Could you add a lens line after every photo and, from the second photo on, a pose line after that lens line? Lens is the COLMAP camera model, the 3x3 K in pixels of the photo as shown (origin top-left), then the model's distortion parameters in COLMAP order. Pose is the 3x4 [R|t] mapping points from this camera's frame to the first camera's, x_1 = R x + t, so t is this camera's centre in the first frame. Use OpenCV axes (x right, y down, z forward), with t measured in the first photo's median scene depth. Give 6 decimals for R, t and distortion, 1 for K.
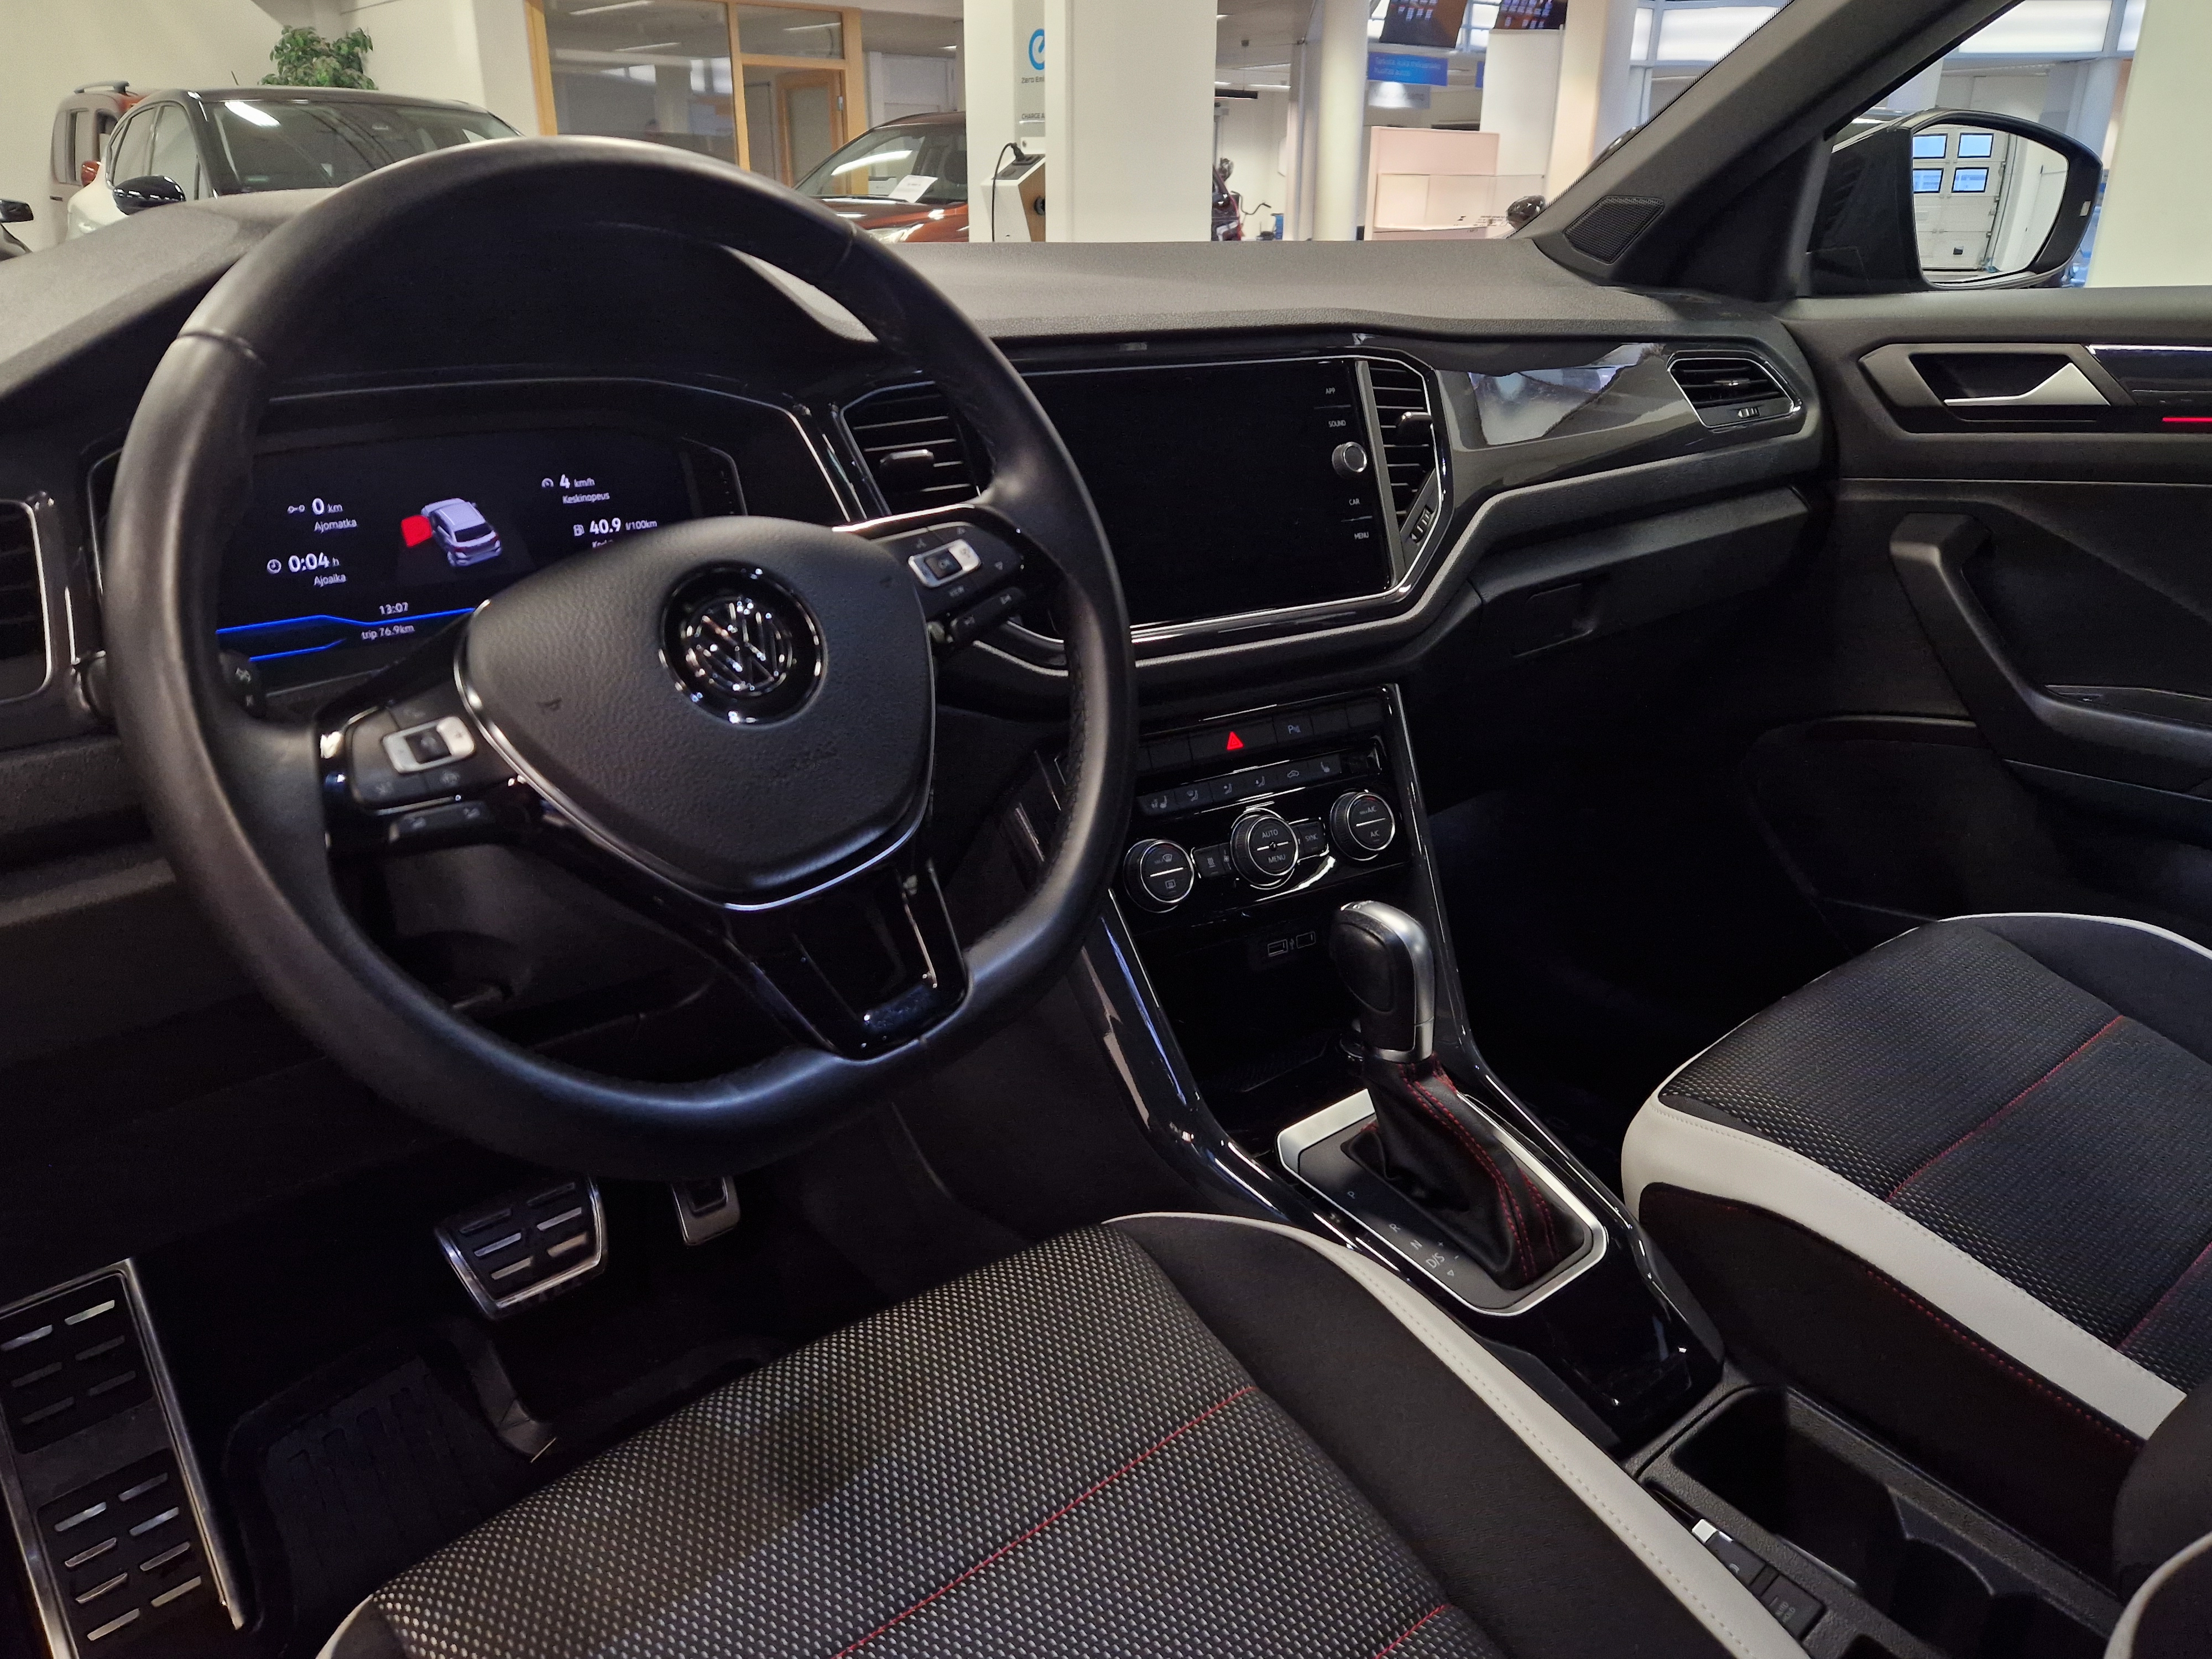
lens RADIAL K [[1577.1, 0, 1071.9], [0, 1577.1, 806.0], [0, 0, 1]] dist [0.050694, -0.044001]
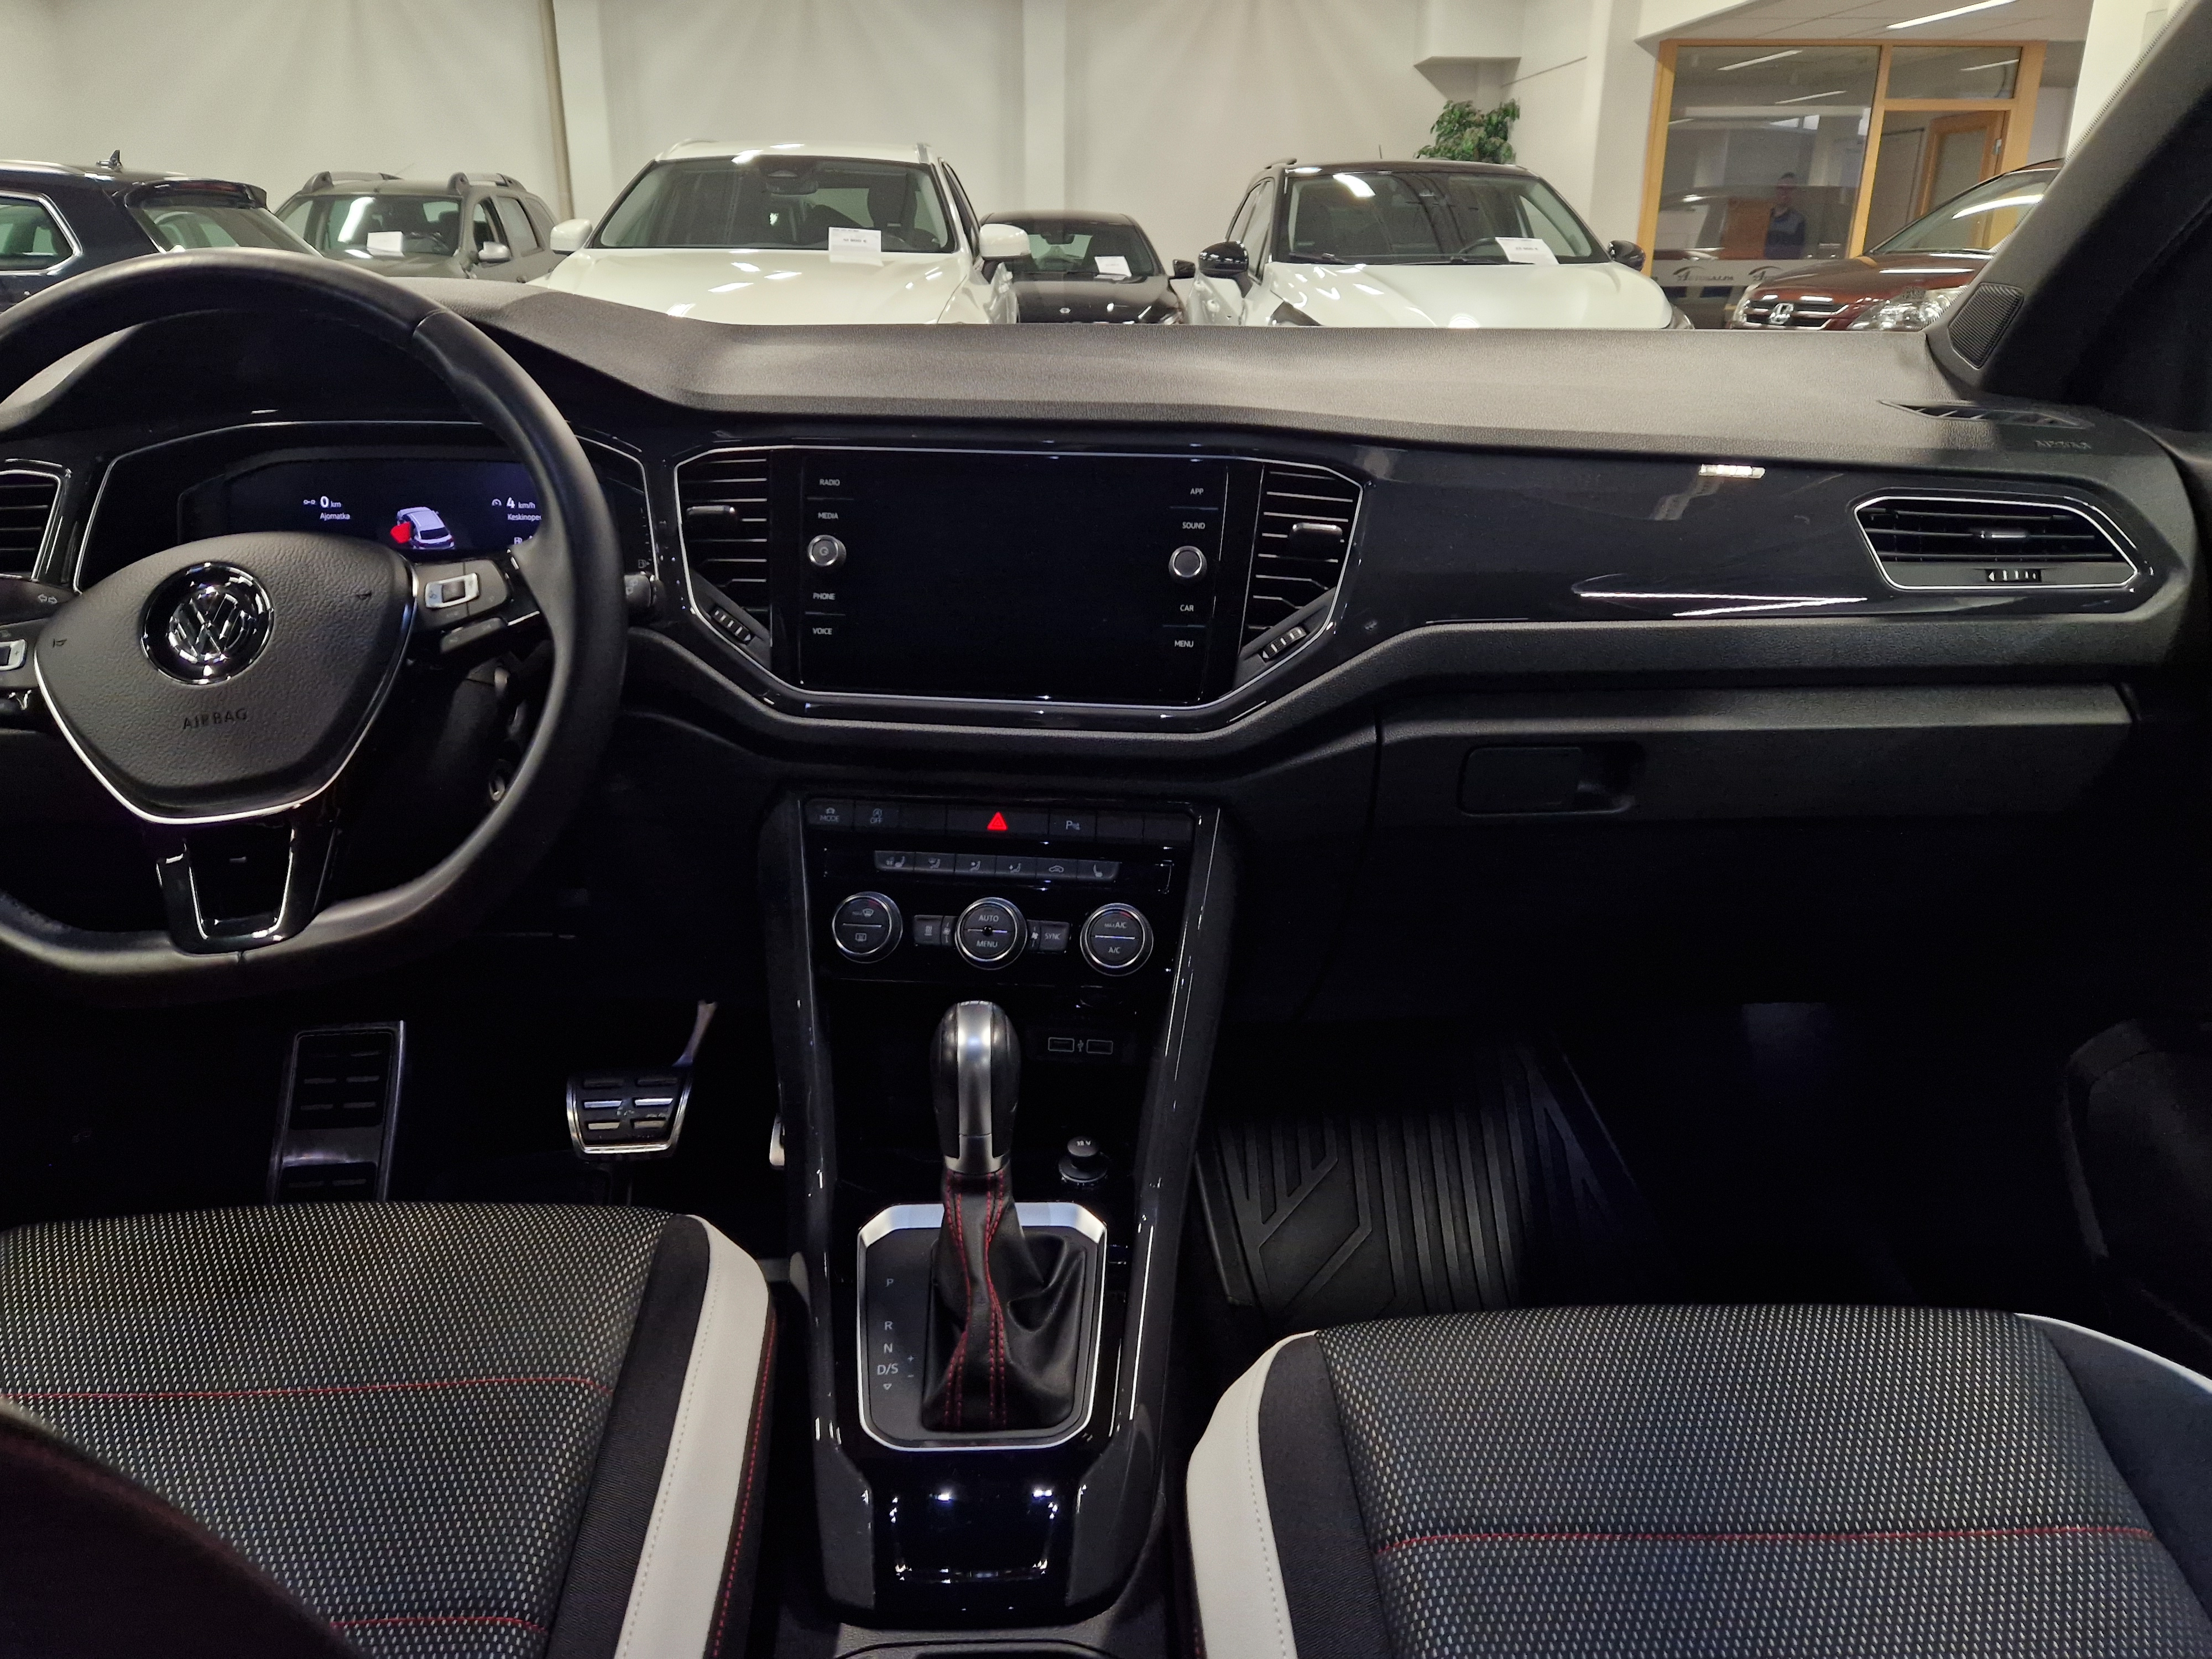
lens RADIAL K [[1577.1, 0, 1070.4], [0, 1577.1, 797.3], [0, 0, 1]] dist [0.050694, -0.044001]
pose [[0.784577, 0.201843, -0.586258, 0.545776], [-0.222049, 0.974284, 0.038273, -0.079341], [0.578907, 0.100150, 0.809220, 0.159239]]
